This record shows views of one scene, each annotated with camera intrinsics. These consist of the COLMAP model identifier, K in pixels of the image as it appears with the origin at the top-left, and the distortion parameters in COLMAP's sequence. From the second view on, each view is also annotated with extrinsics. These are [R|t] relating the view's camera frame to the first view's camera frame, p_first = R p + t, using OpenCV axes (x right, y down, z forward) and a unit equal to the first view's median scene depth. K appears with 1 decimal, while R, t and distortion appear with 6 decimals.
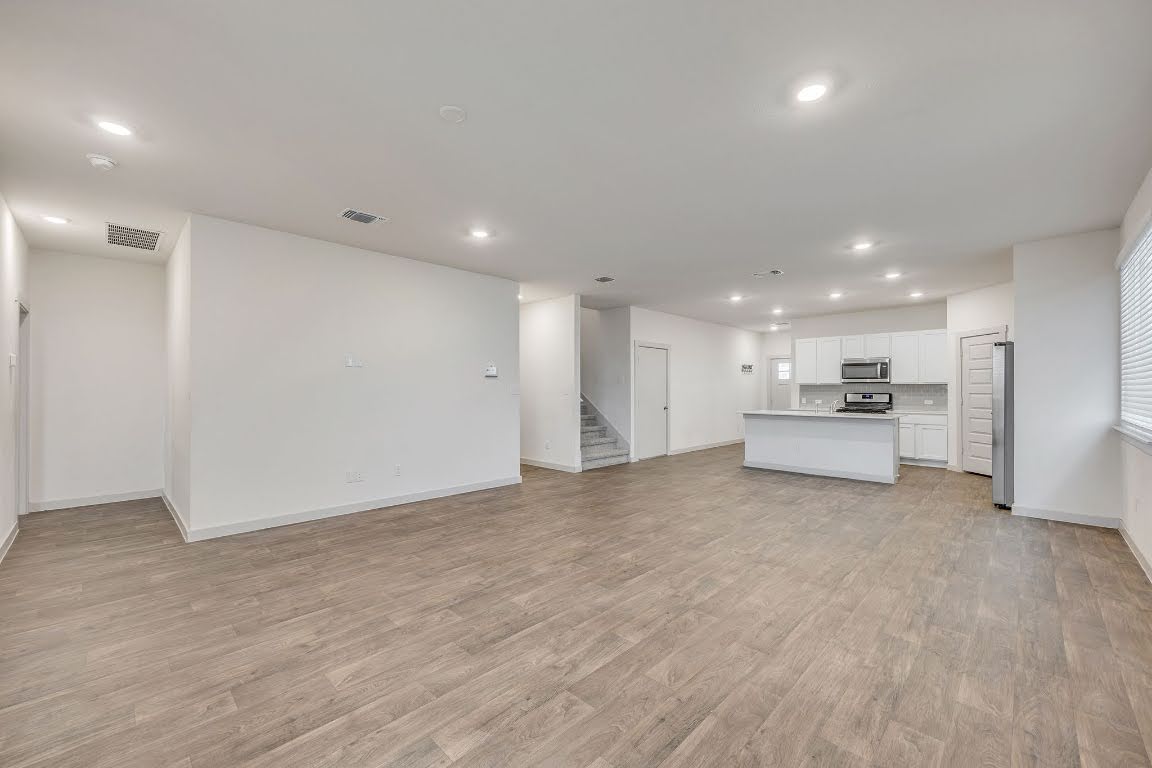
lens RADIAL K [[468.2, 0, 572.0], [0, 468.2, 386.0], [0, 0, 1]] dist [-0.000116, 0.001615]
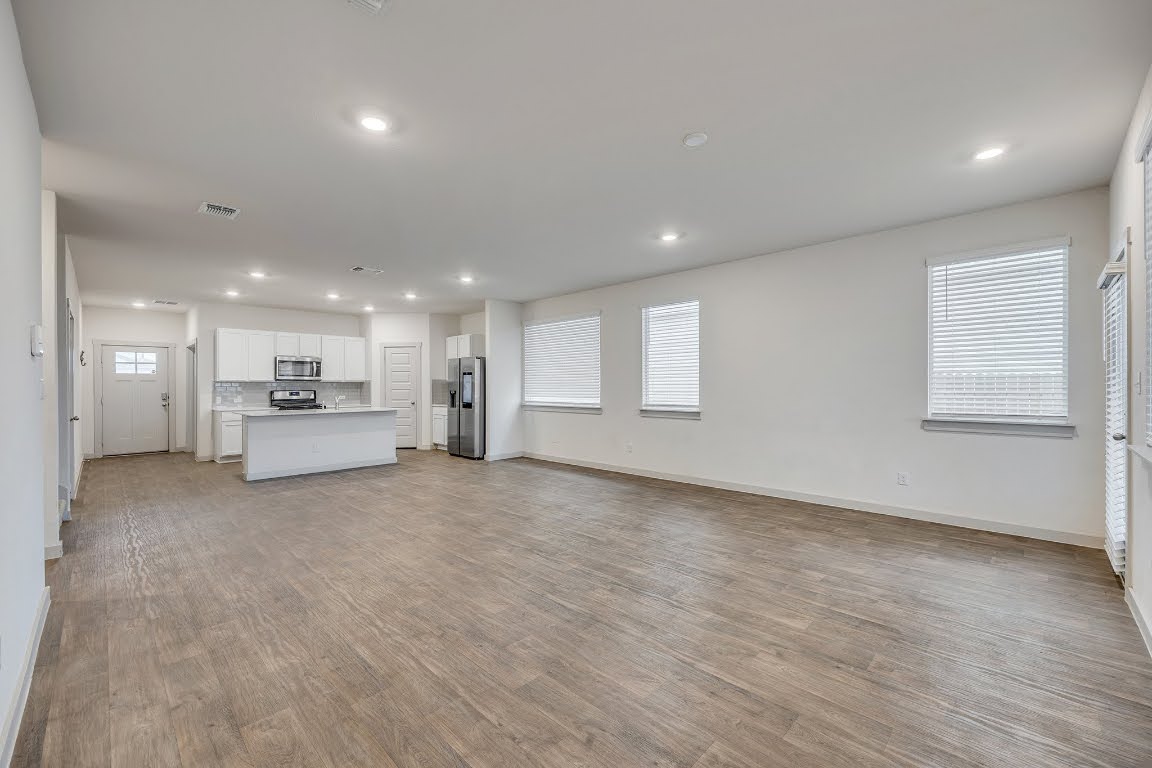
lens RADIAL K [[468.2, 0, 580.8], [0, 468.2, 386.2], [0, 0, 1]] dist [-0.000116, 0.001615]
pose [[-0.007047, -0.002225, 0.999973, -0.416815], [-0.002577, 0.999994, 0.002207, 0.002344], [-0.999972, -0.002562, -0.007053, 0.387371]]
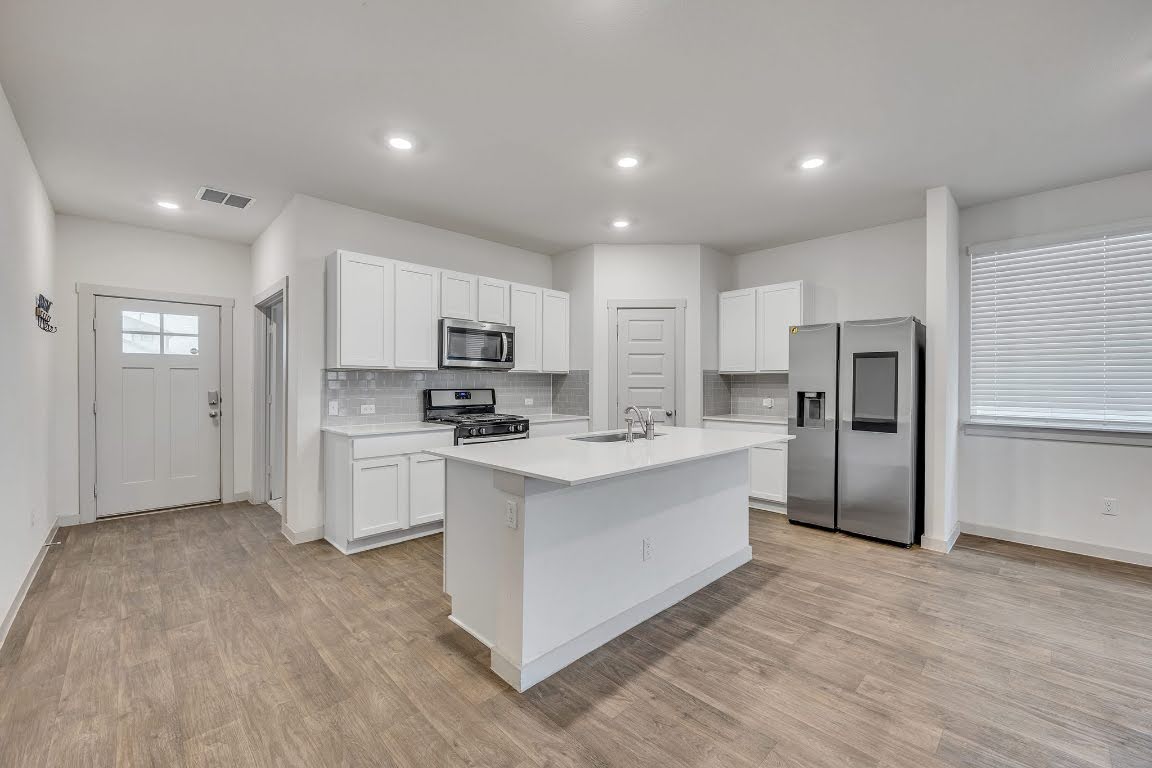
lens RADIAL K [[468.2, 0, 575.3], [0, 468.2, 383.7], [0, 0, 1]] dist [-0.000116, 0.001615]
pose [[0.021811, -0.003748, 0.999755, 0.109912], [-0.009598, 0.999946, 0.003958, 0.006610], [-0.999716, -0.009682, 0.021774, 0.886896]]
